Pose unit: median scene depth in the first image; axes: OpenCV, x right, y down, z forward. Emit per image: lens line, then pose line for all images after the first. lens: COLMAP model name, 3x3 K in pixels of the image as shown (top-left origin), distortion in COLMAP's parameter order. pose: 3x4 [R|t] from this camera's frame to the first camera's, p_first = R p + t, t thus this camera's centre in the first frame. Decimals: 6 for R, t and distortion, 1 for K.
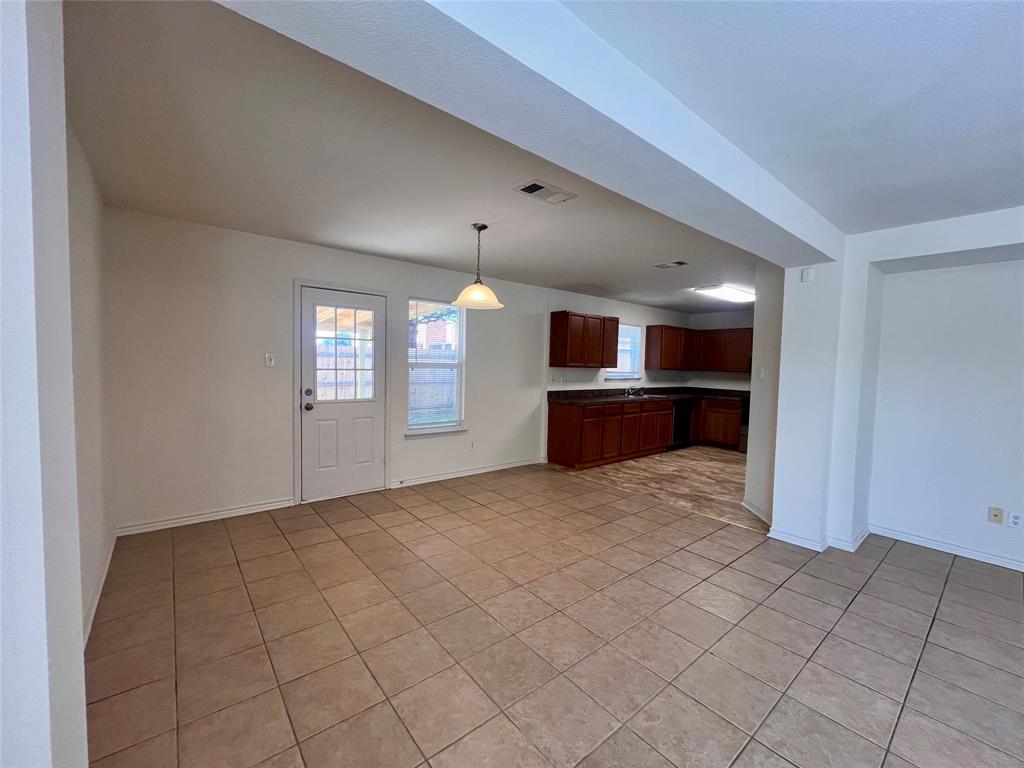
lens RADIAL K [[417.8, 0, 512.0], [0, 417.8, 384.0], [0, 0, 1]] dist [-0.001619, -0.000379]
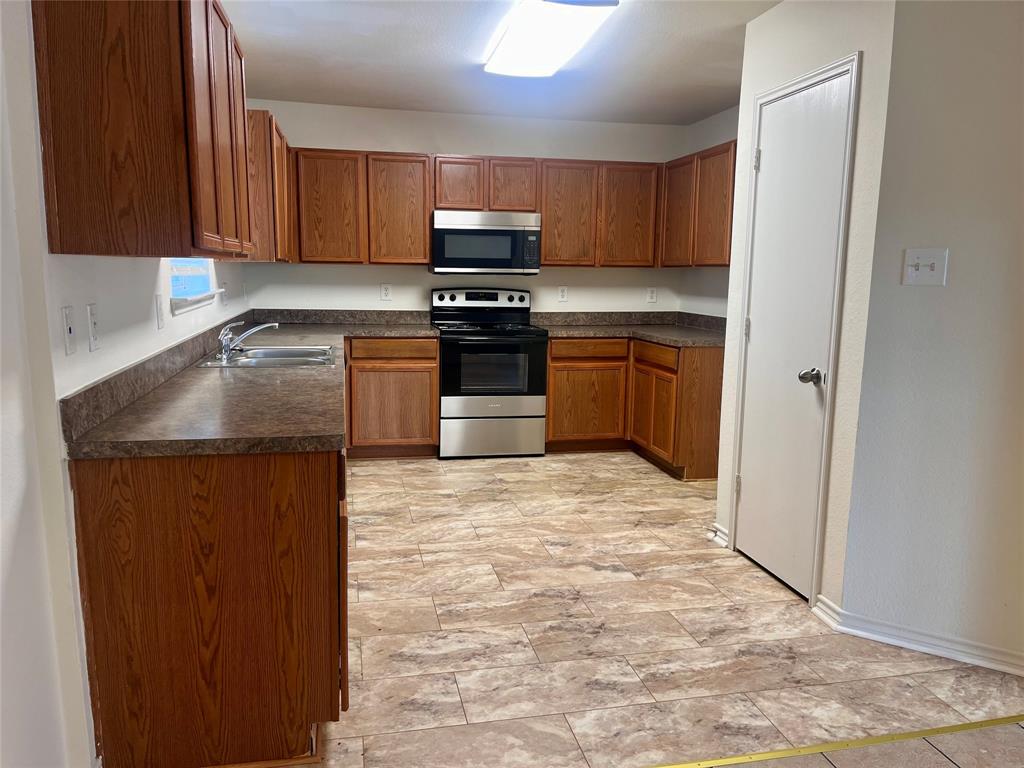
lens RADIAL K [[777.3, 0, 512.0], [0, 777.3, 384.0], [0, 0, 1]] dist [0.003764, 0.001685]
pose [[0.462481, -0.152779, 0.873367, -0.139750], [0.042311, 0.987723, 0.150378, -0.038873], [-0.885619, -0.032594, 0.463268, 0.918817]]
